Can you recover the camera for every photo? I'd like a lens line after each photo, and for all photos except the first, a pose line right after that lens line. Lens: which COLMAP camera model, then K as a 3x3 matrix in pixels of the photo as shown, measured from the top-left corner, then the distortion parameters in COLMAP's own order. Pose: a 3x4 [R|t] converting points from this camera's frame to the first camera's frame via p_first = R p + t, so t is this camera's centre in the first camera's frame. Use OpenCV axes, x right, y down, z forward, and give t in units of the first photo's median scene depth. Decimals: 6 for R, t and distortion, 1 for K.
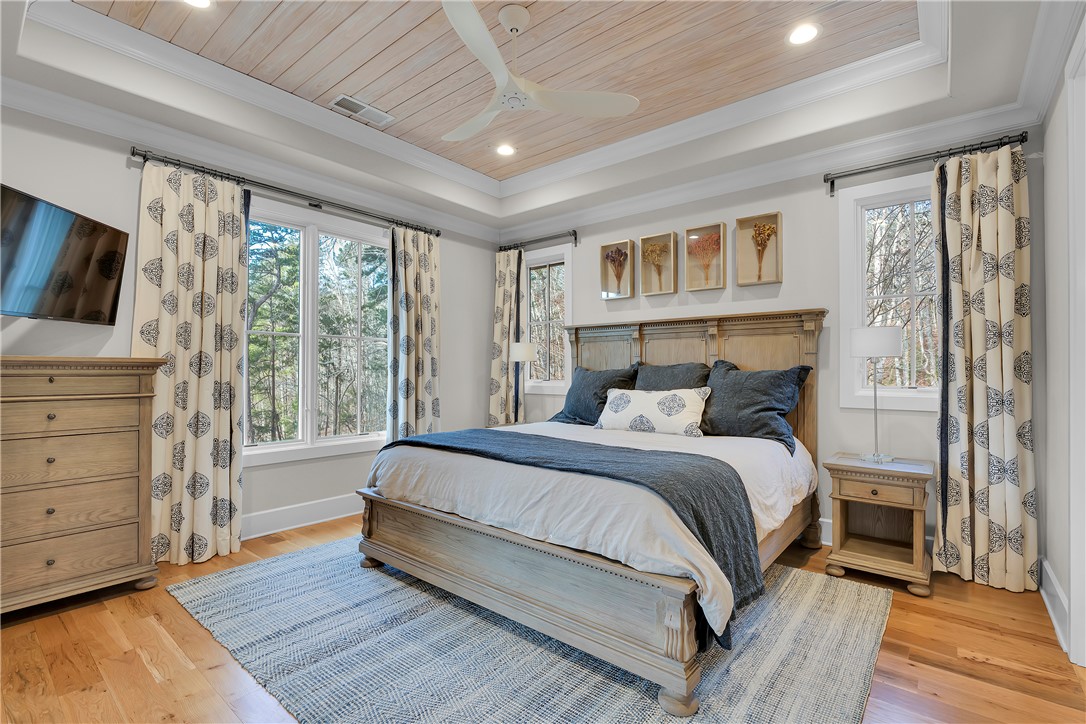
lens RADIAL K [[479.8, 0, 544.6], [0, 479.8, 366.3], [0, 0, 1]] dist [-0.002334, -0.000396]
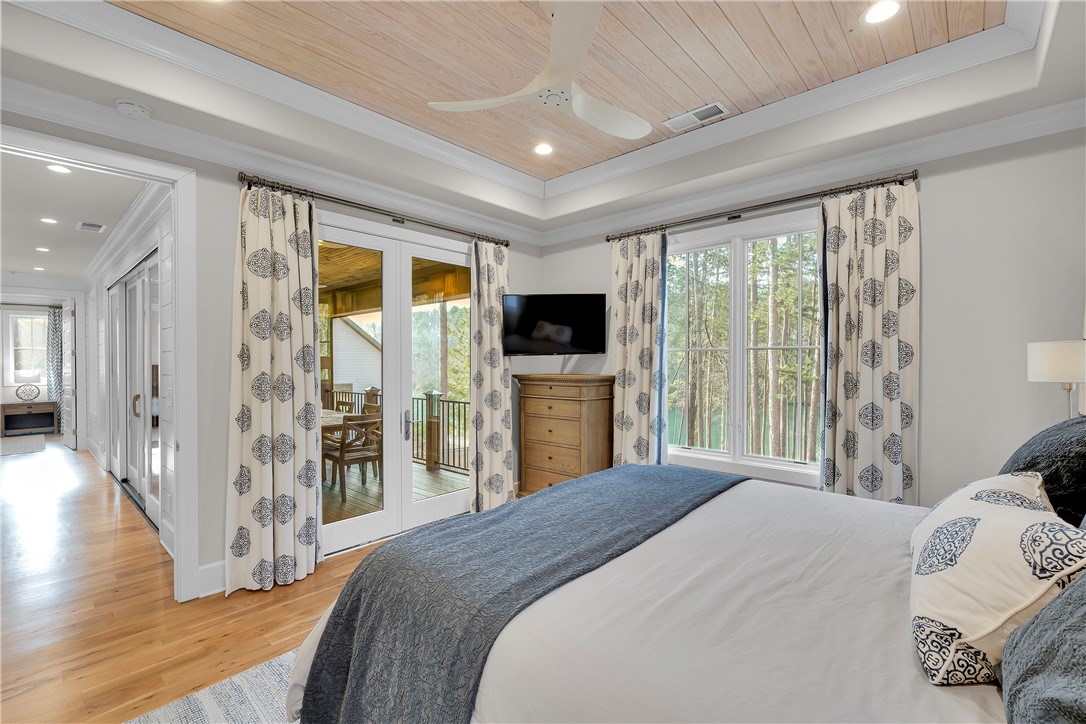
lens RADIAL K [[479.8, 0, 544.6], [0, 479.8, 366.3], [0, 0, 1]] dist [-0.002334, -0.000396]
pose [[-0.040258, 0.004262, -0.999180, 0.620728], [0.007346, 0.999965, 0.003969, -0.046392], [0.999162, -0.007181, -0.040288, 0.783545]]
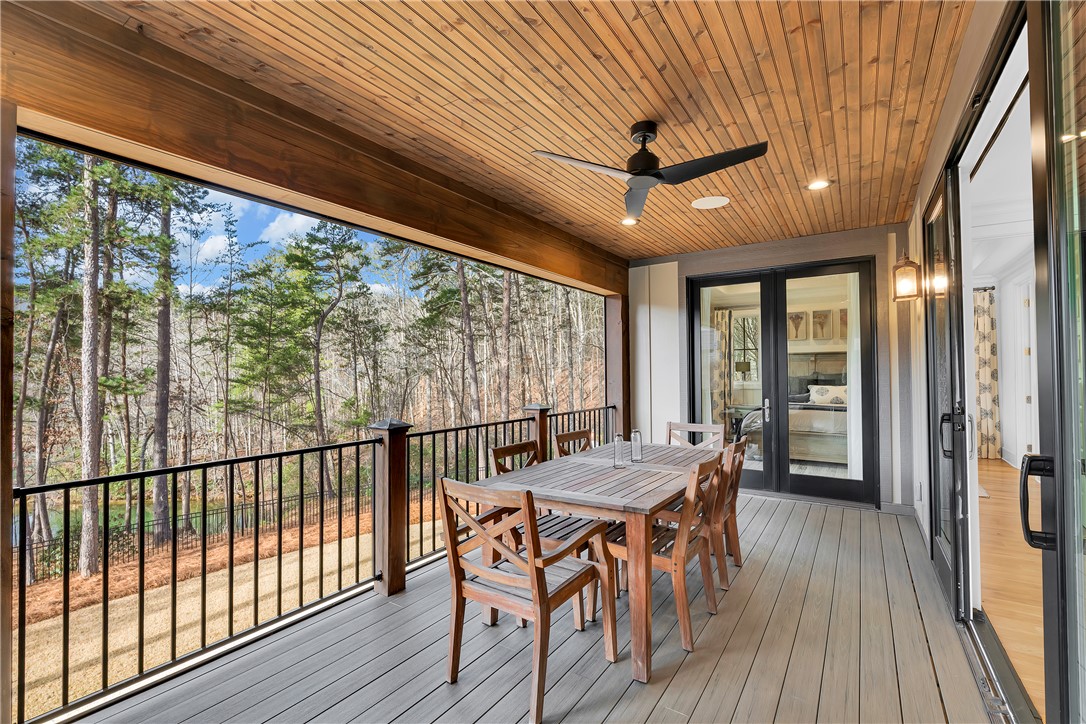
lens RADIAL K [[479.8, 0, 544.6], [0, 479.8, 366.3], [0, 0, 1]] dist [-0.002334, -0.000396]
pose [[0.993469, -0.001630, 0.114087, -0.892043], [0.002178, 0.999987, -0.004673, -0.020349], [-0.114078, 0.004891, 0.993460, -0.678088]]
